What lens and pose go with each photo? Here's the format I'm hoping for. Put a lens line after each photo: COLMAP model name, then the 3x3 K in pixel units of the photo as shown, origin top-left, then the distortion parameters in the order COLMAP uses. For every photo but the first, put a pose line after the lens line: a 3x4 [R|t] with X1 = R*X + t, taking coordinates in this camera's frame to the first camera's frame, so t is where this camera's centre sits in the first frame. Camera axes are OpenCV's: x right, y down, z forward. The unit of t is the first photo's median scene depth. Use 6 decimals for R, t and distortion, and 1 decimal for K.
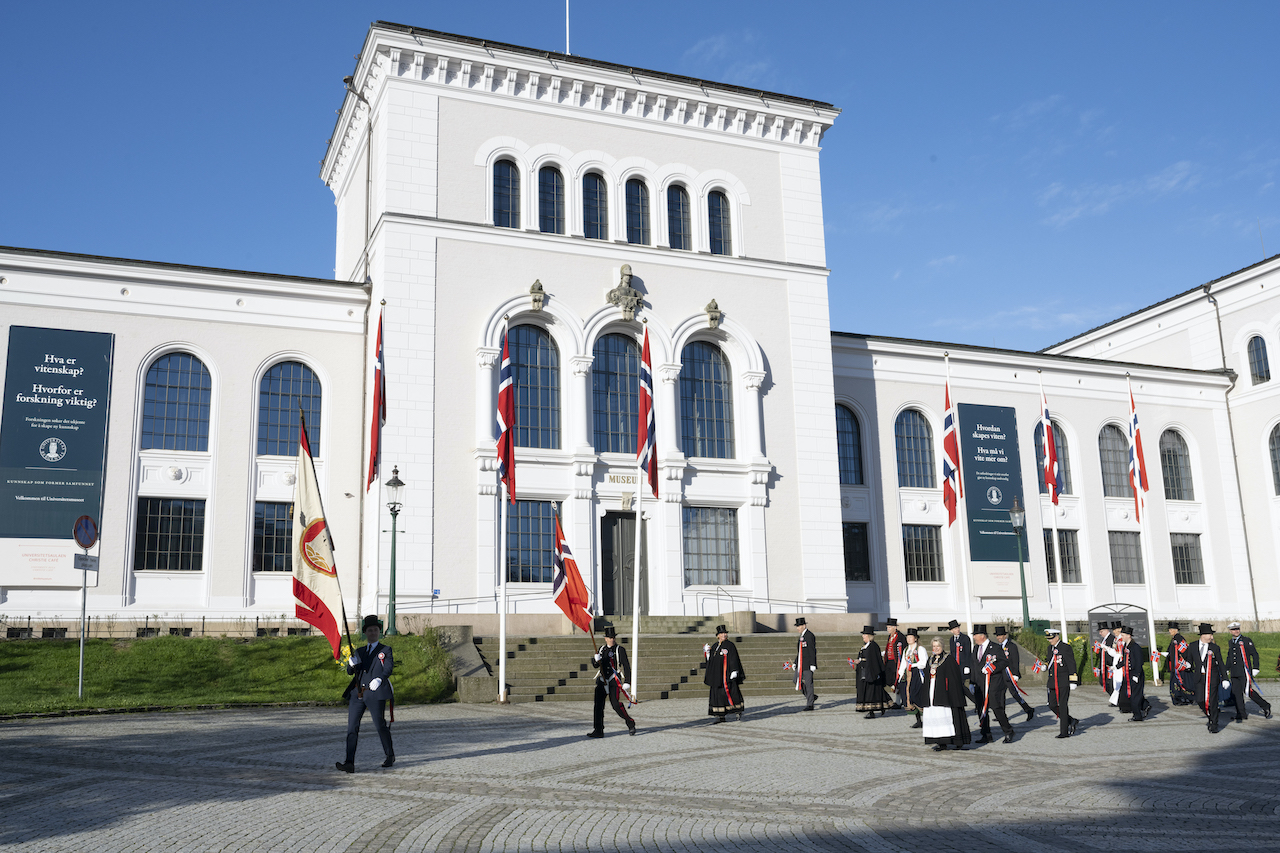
lens RADIAL K [[1226.0, 0, 640.0], [0, 1226.0, 426.5], [0, 0, 1]] dist [-0.012779, -0.006506]
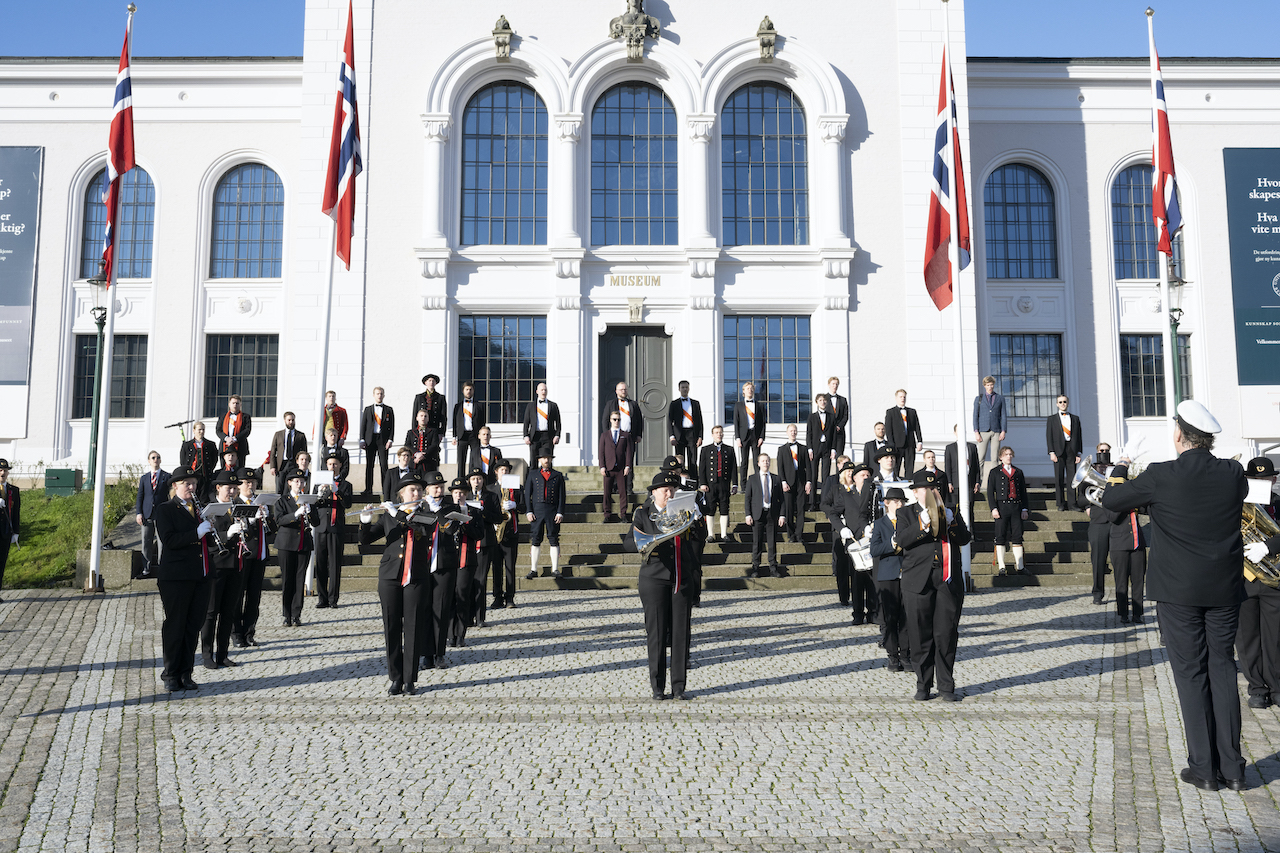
lens RADIAL K [[1226.0, 0, 640.0], [0, 1226.0, 426.5], [0, 0, 1]] dist [-0.012779, -0.006506]
pose [[0.927676, -0.020816, -0.372804, 0.254484], [0.060389, 0.993664, 0.094787, 0.059057], [0.368469, -0.110445, 0.923056, 0.315313]]
